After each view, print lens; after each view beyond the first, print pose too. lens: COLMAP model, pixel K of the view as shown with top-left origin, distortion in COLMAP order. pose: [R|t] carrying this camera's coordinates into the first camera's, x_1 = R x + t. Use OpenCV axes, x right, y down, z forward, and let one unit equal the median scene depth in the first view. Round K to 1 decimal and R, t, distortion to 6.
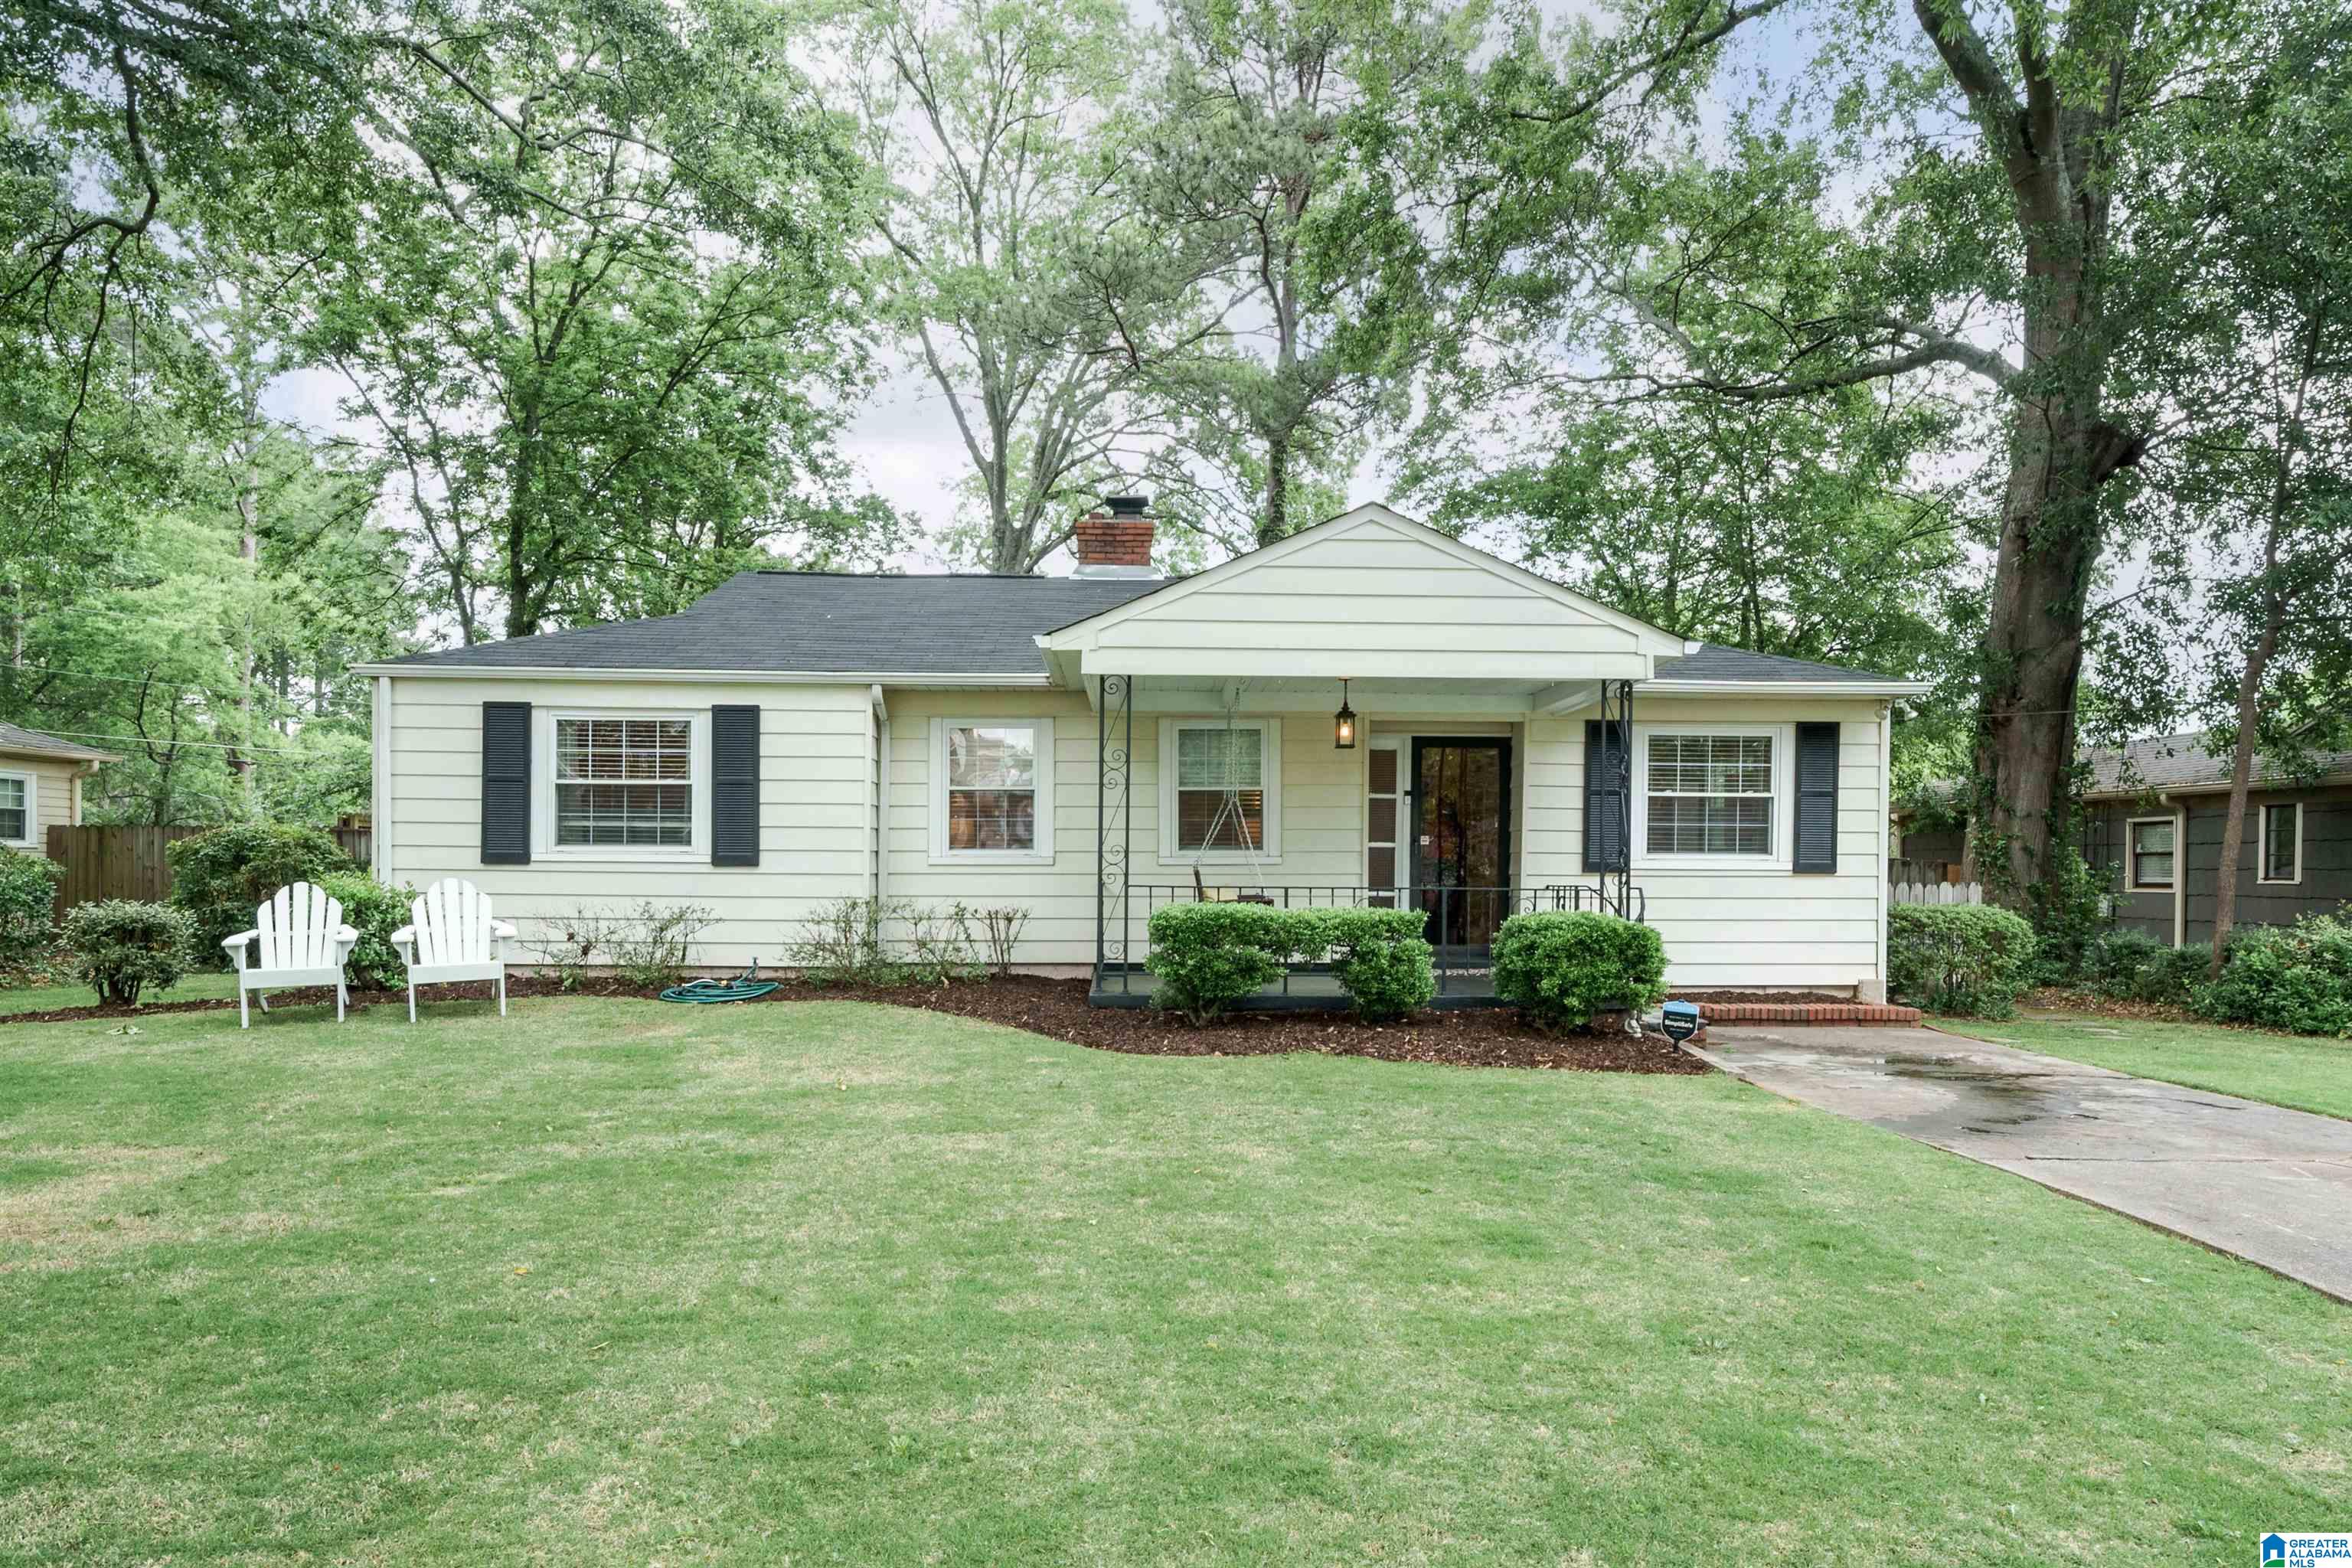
lens RADIAL K [[1439.3, 0, 1175.9], [0, 1439.3, 857.7], [0, 0, 1]] dist [0.001991, 0.000152]
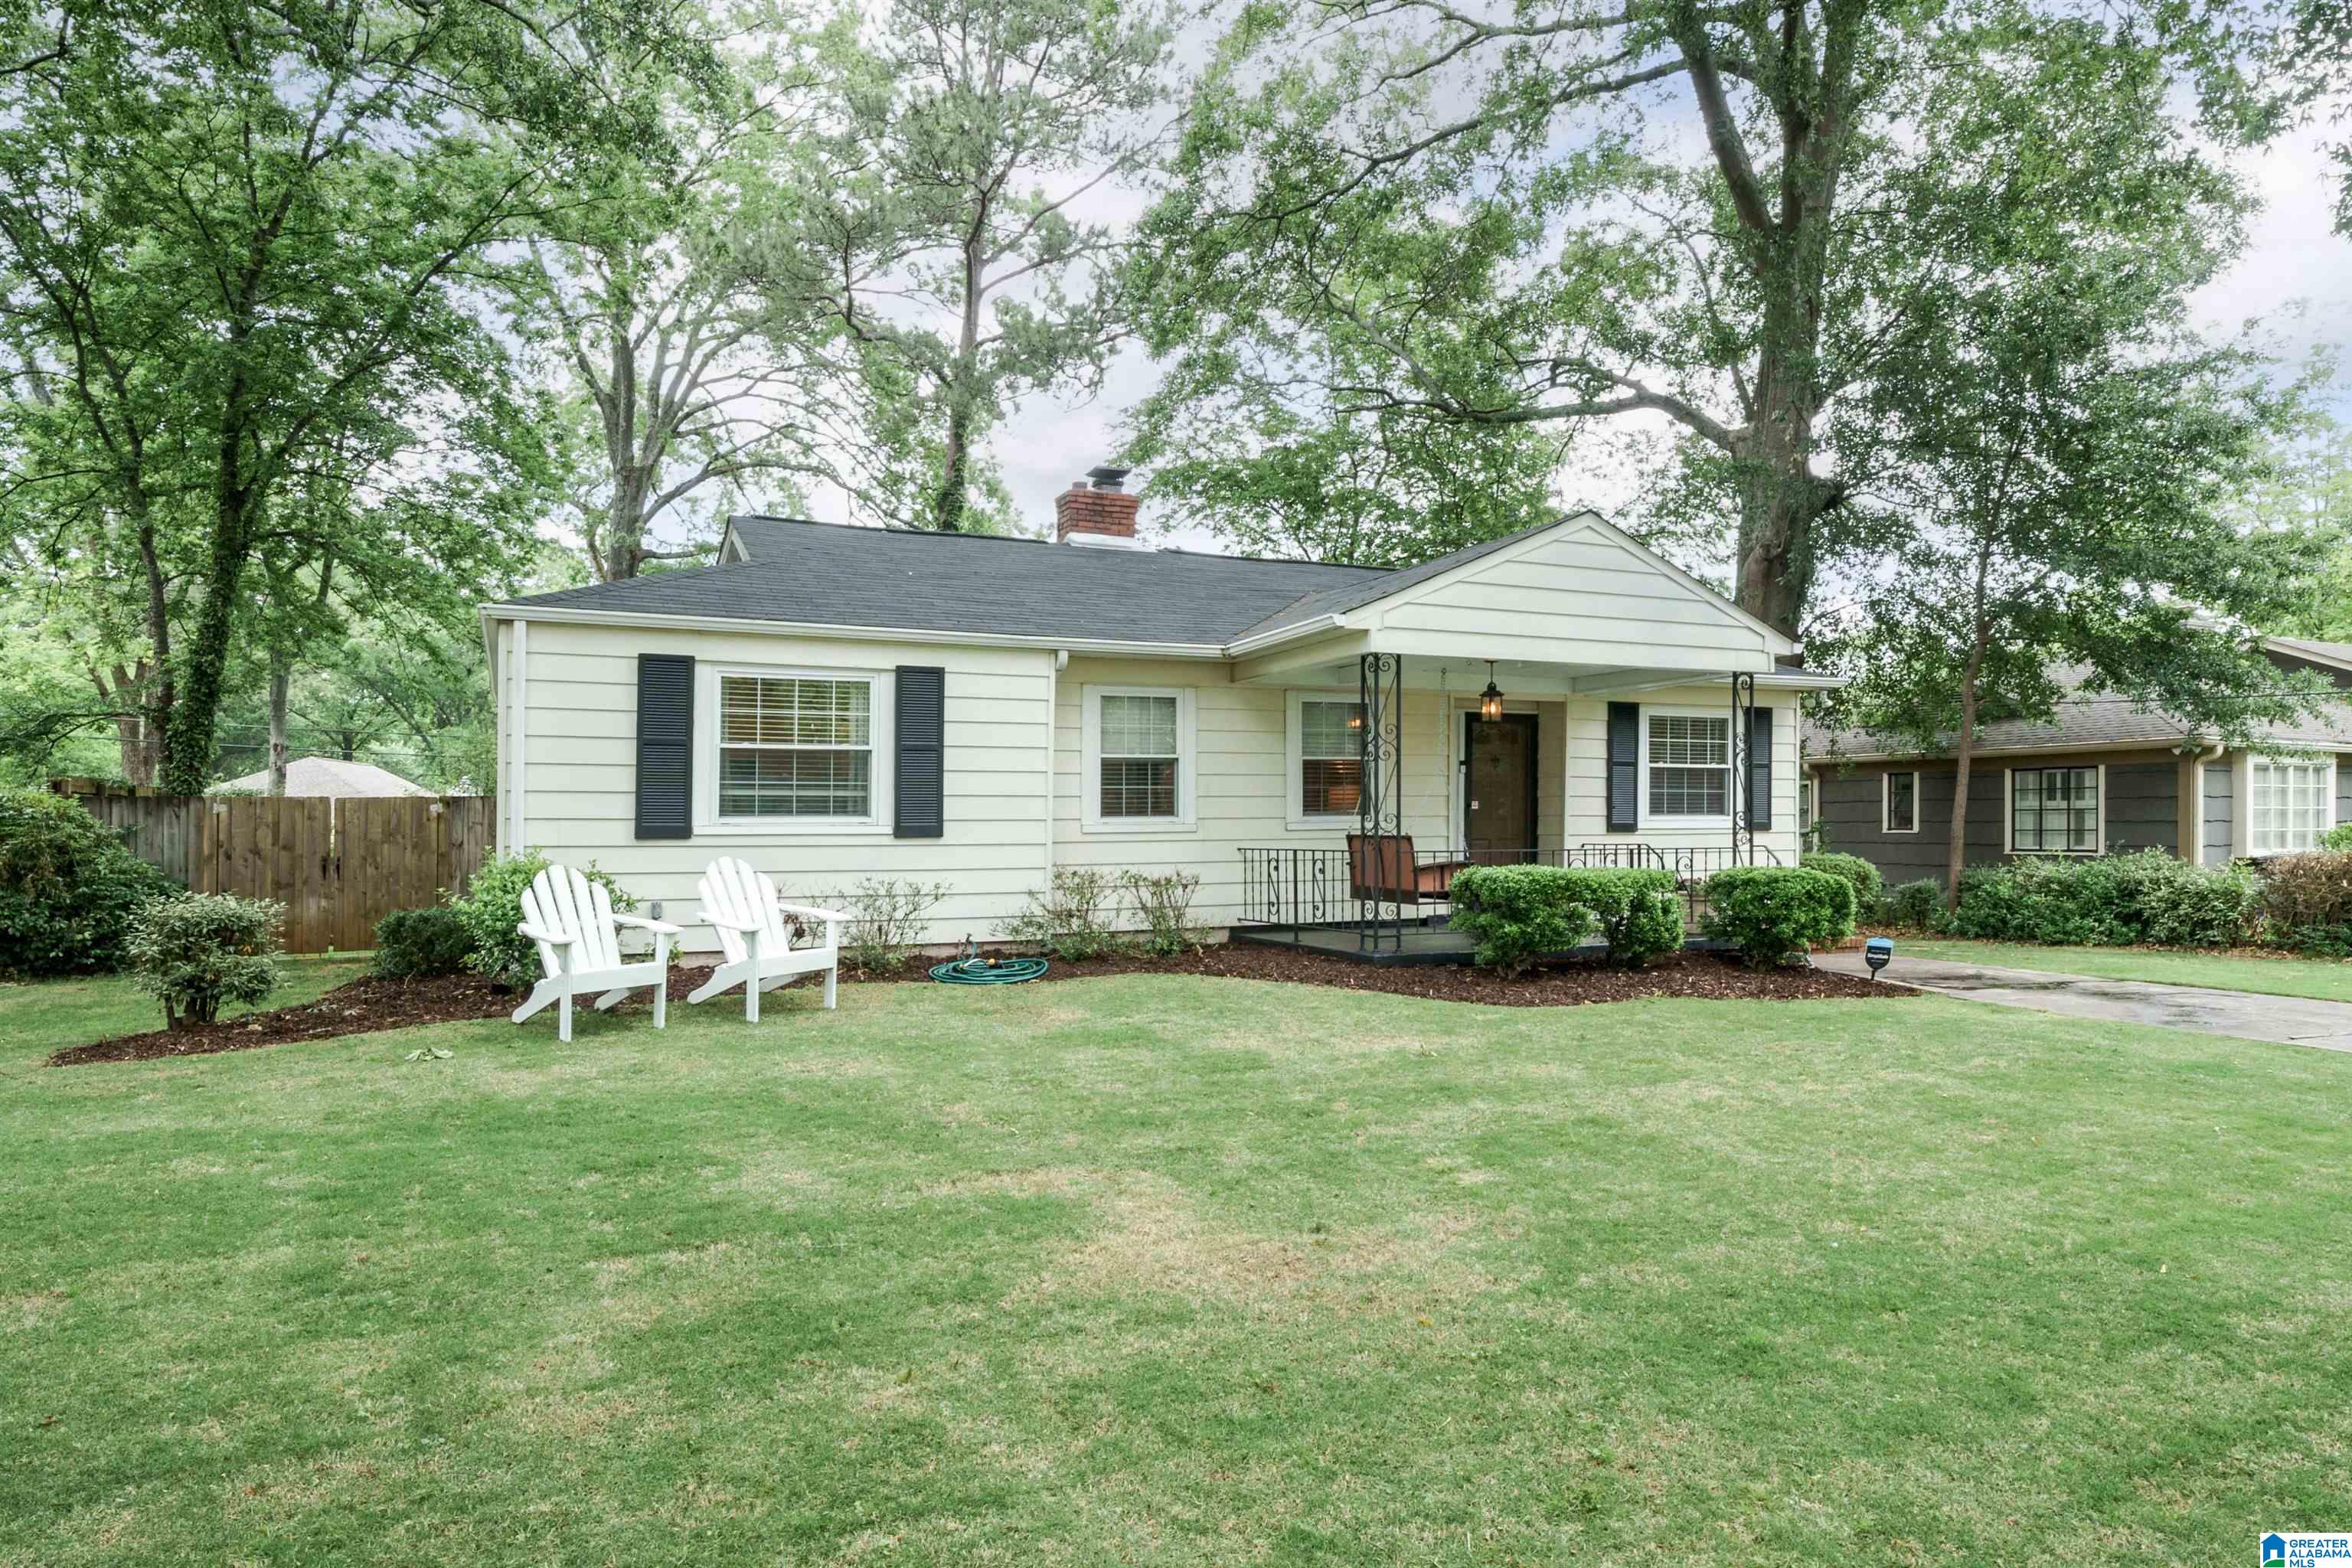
lens RADIAL K [[1412.5, 0, 1176.0], [0, 1412.5, 784.0], [0, 0, 1]] dist [-0.004079, -0.001029]
pose [[0.924477, 0.000200, 0.381238, -0.502108], [0.007869, 0.999777, -0.019605, -0.009681], [-0.381157, 0.021124, 0.924269, 0.084009]]
